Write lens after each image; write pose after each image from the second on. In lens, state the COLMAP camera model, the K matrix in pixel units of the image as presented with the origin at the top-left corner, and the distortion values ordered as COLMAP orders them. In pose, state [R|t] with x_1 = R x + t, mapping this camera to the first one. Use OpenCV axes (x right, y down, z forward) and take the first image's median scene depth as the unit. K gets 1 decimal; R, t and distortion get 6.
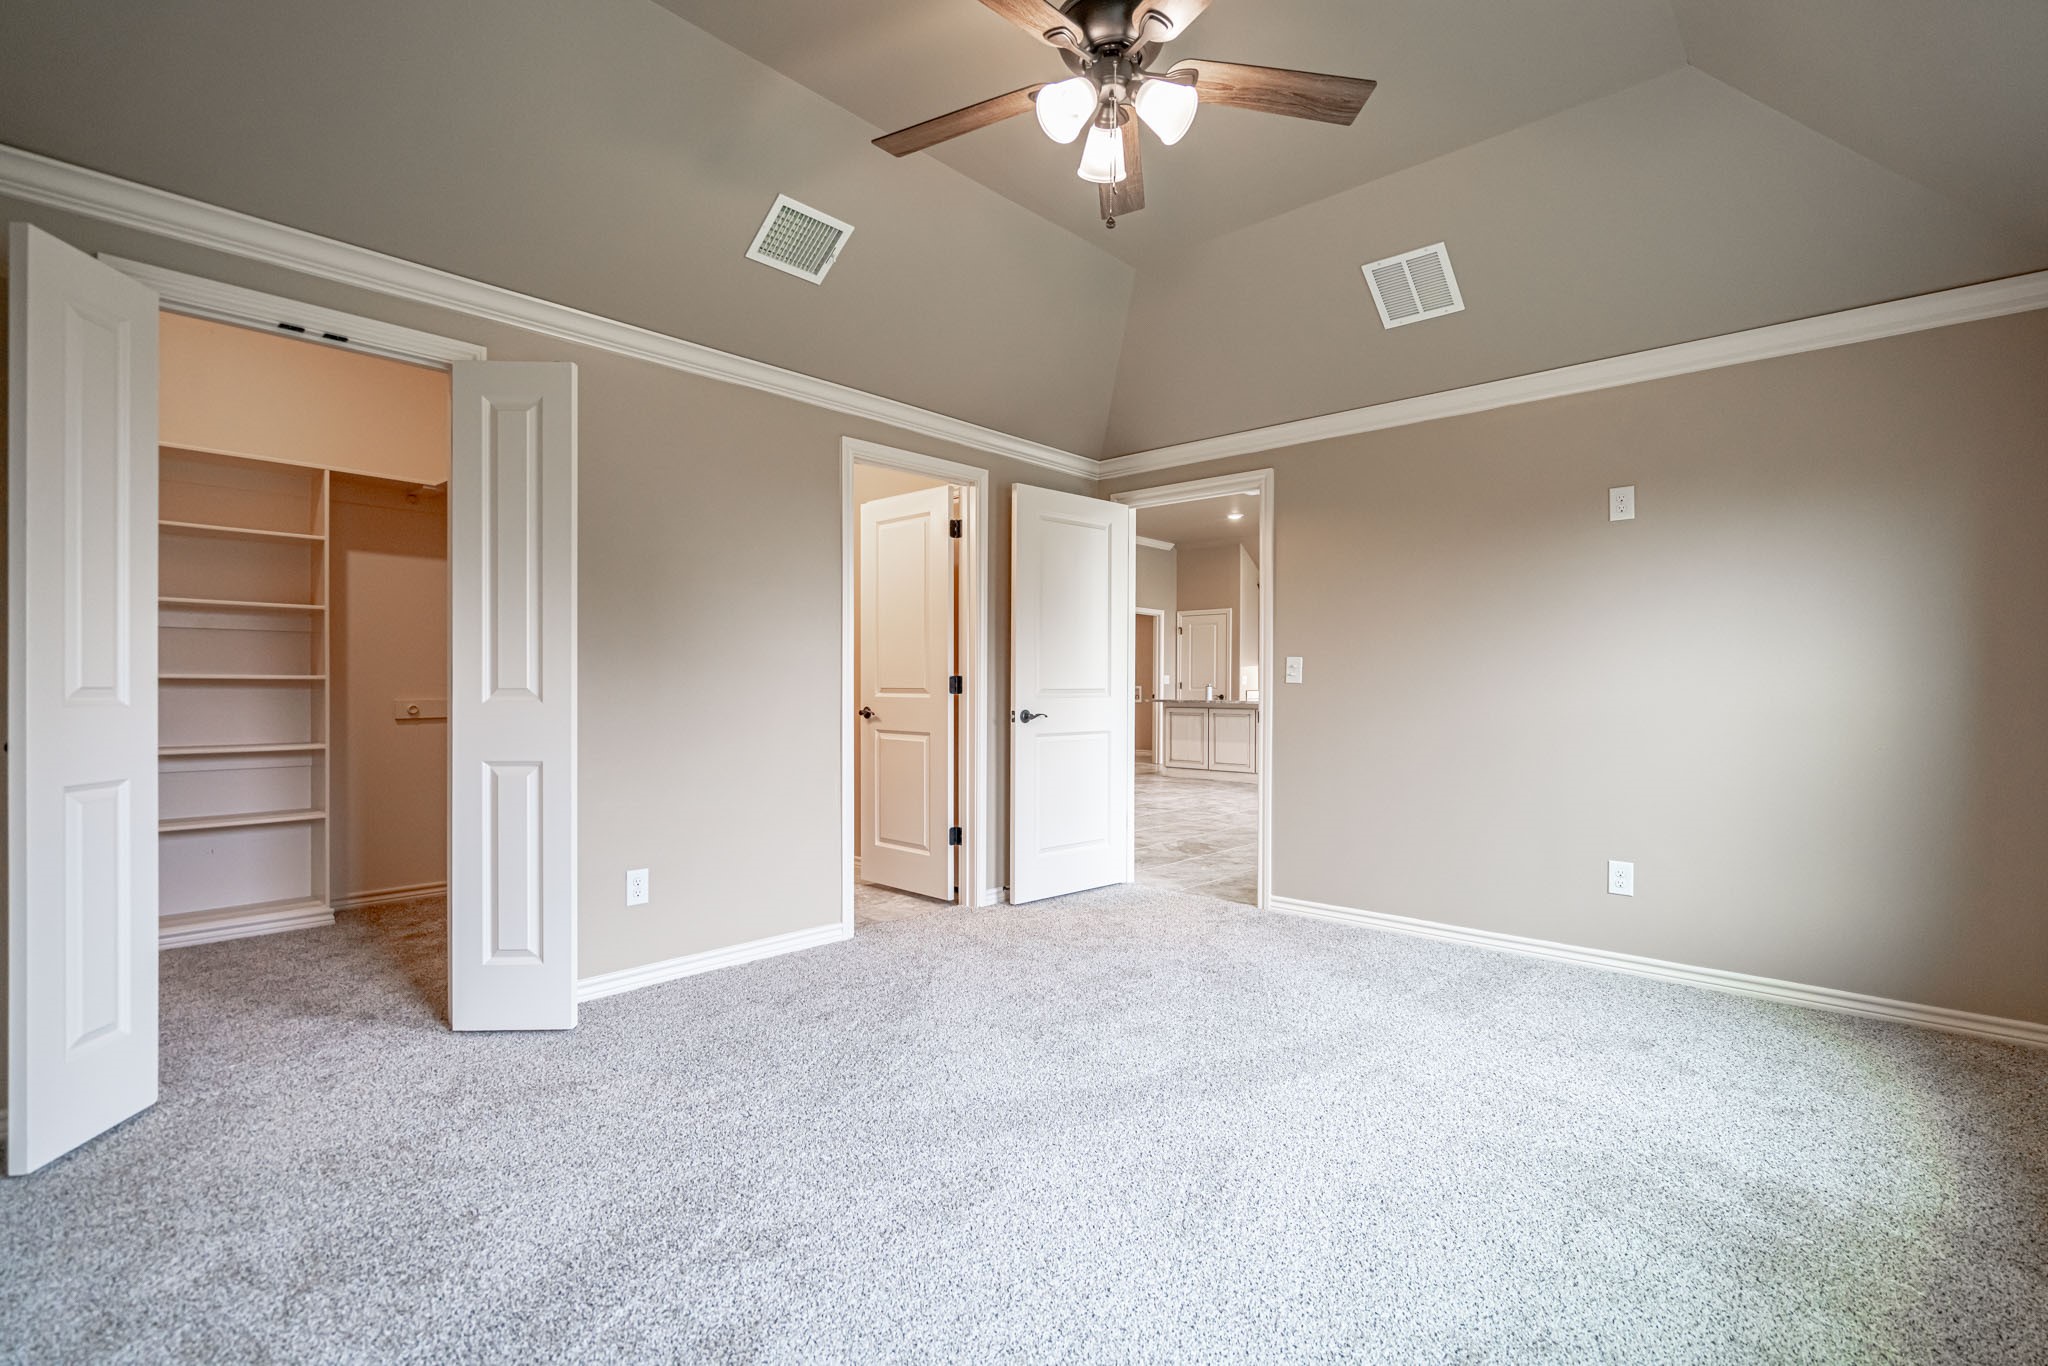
lens RADIAL K [[915.8, 0, 1022.2], [0, 915.8, 685.9], [0, 0, 1]] dist [-0.001973, 0.000088]
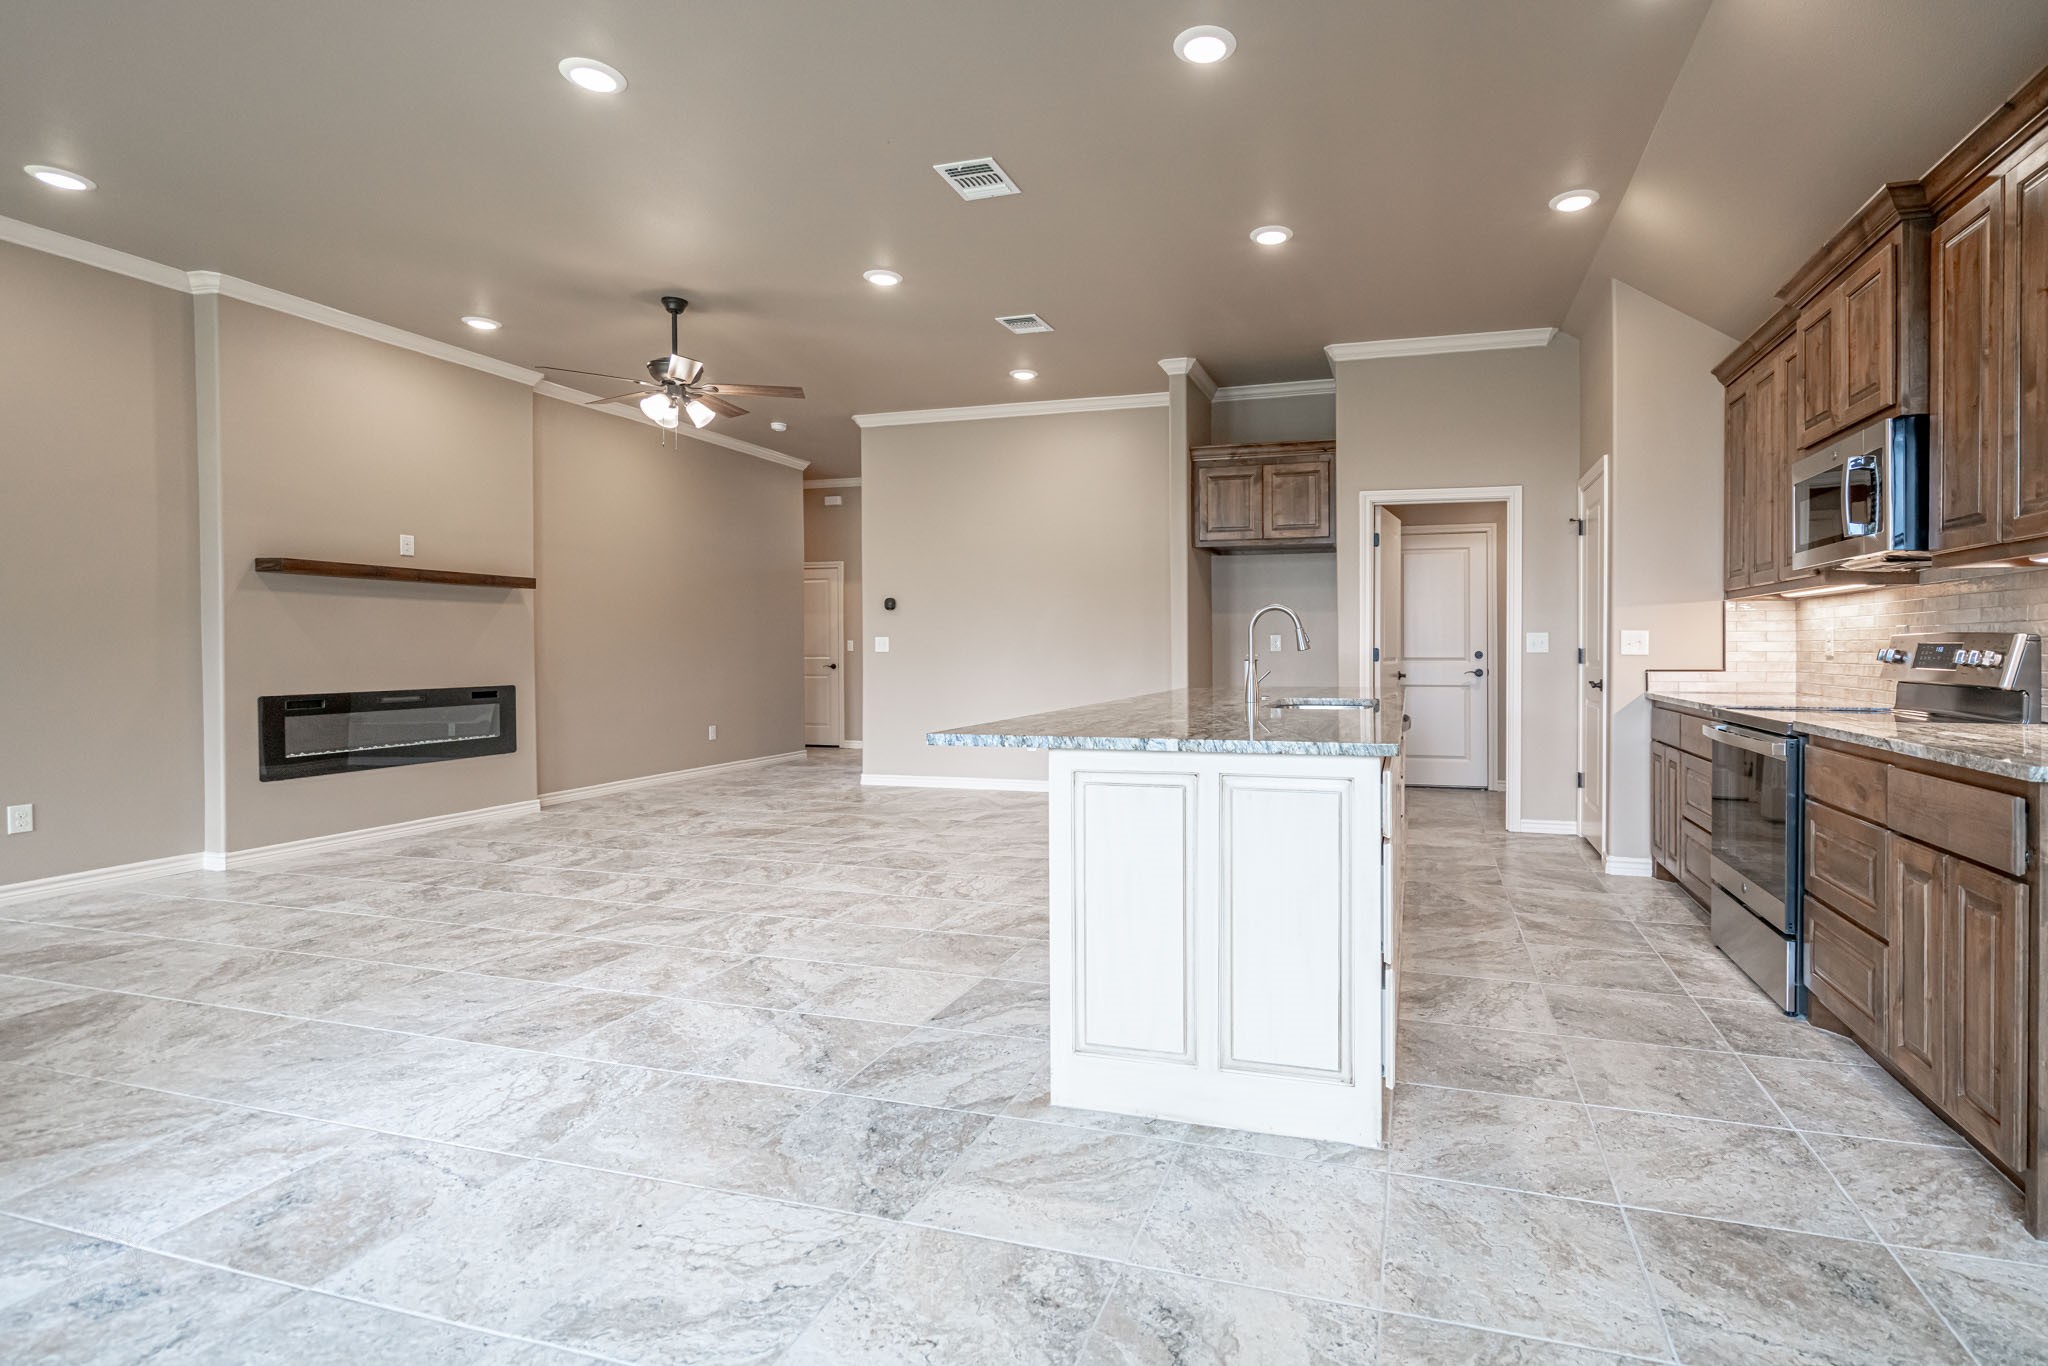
lens RADIAL K [[962.0, 0, 1141.2], [0, 962.0, 657.8], [0, 0, 1]] dist [-0.001570, 0.000213]
pose [[0.458788, 0.007732, -0.888512, 1.563816], [-0.001927, 0.999968, 0.007706, -0.010233], [0.888544, -0.001823, 0.458789, 2.031522]]
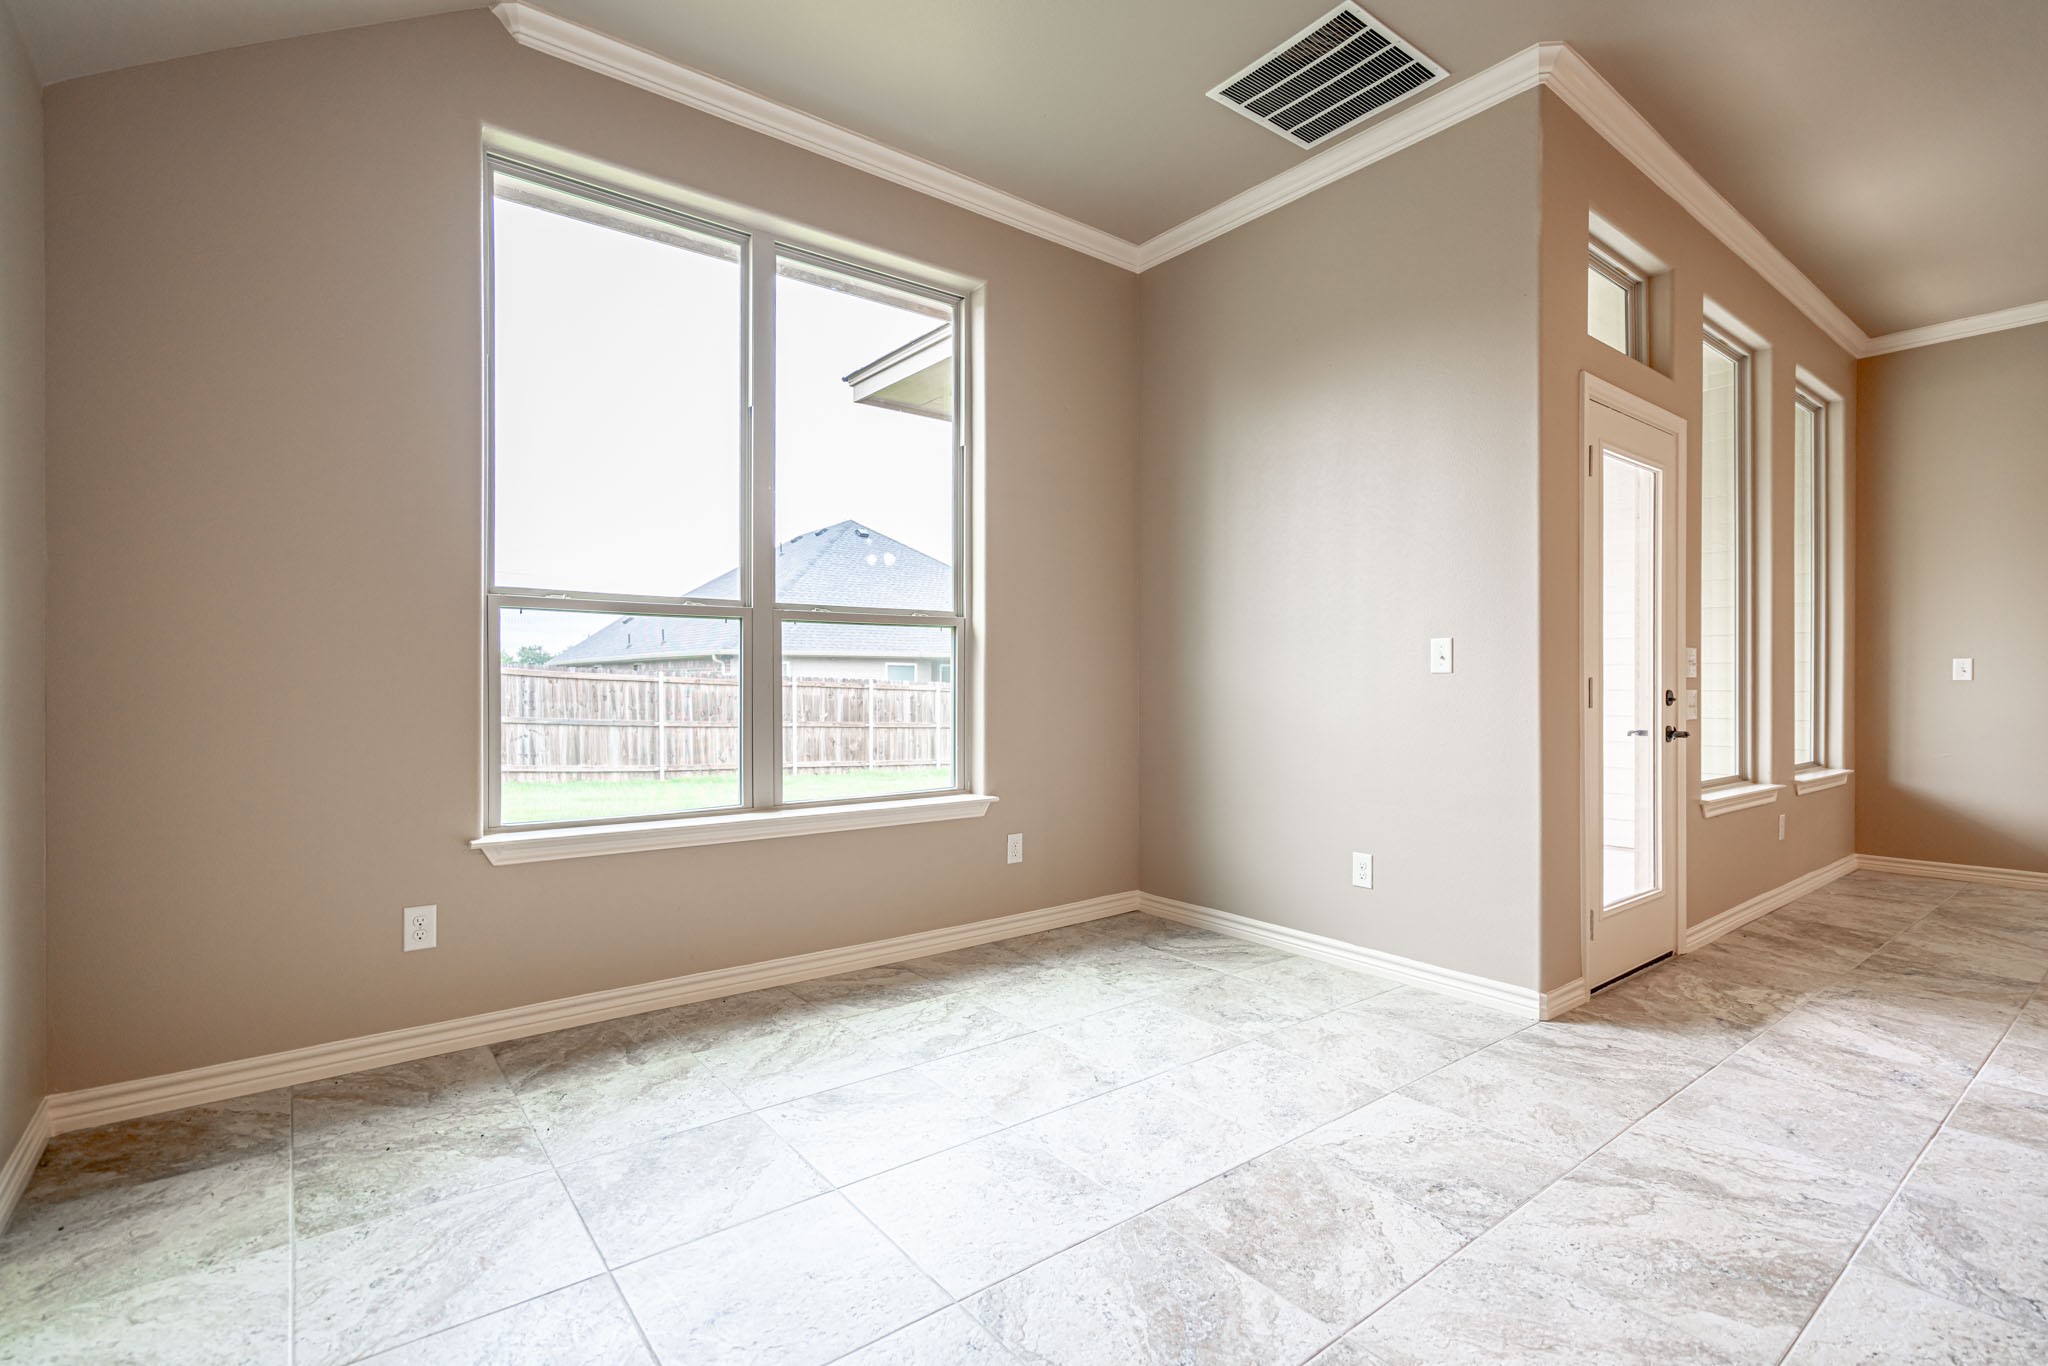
lens RADIAL K [[965.4, 0, 1024.0], [0, 965.4, 683.0], [0, 0, 1]] dist [0.001002, 0.005989]
pose [[-0.989176, -0.004373, 0.146667, 1.482938], [-0.004014, 0.999988, 0.002749, 0.006339], [-0.146678, 0.002130, -0.989182, 2.573485]]
